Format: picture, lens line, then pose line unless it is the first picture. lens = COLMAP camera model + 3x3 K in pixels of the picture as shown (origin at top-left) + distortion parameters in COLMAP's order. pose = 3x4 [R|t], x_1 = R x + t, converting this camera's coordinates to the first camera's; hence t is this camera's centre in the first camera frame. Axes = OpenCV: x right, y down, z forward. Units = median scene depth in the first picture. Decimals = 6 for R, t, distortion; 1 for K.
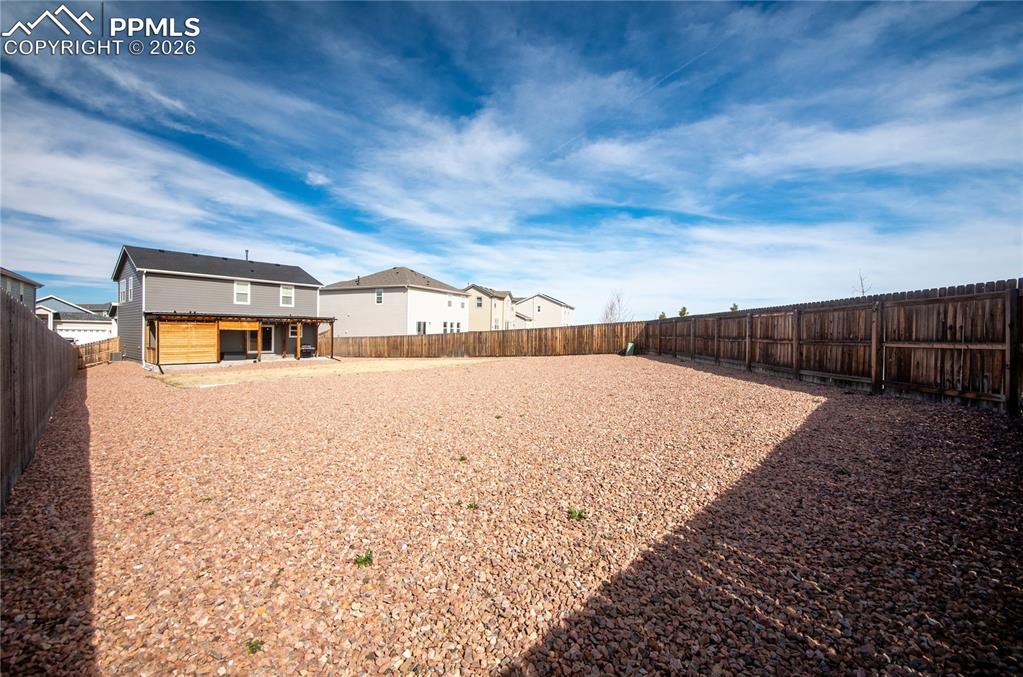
lens RADIAL K [[437.5, 0, 511.5], [0, 437.5, 338.5], [0, 0, 1]] dist [-0.027936, -0.000222]
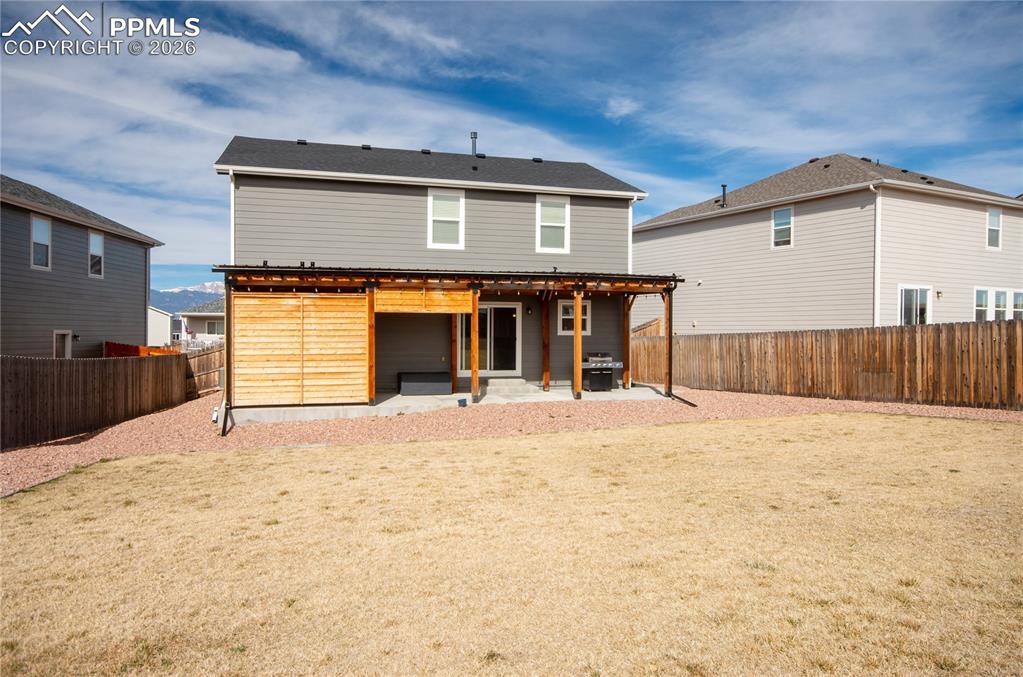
lens RADIAL K [[694.3, 0, 492.1], [0, 694.3, 336.3], [0, 0, 1]] dist [0.006123, 0.001513]
pose [[0.822355, -0.004354, -0.568958, -0.226213], [-0.001158, 0.999956, -0.009327, 0.004275], [0.568974, 0.008329, 0.822314, 0.493322]]
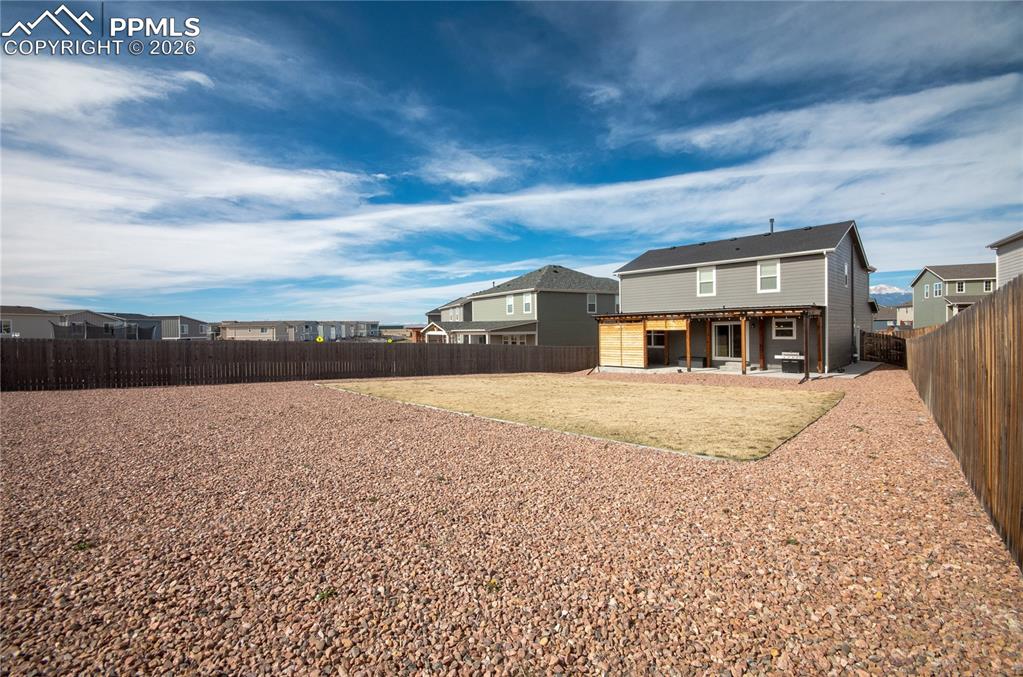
lens RADIAL K [[437.5, 0, 511.5], [0, 437.5, 338.5], [0, 0, 1]] dist [-0.027936, -0.000222]
pose [[-0.083082, 0.011516, -0.996476, 0.179073], [0.004071, 0.999929, 0.011216, -0.012798], [0.996534, -0.003125, -0.083123, 0.686866]]
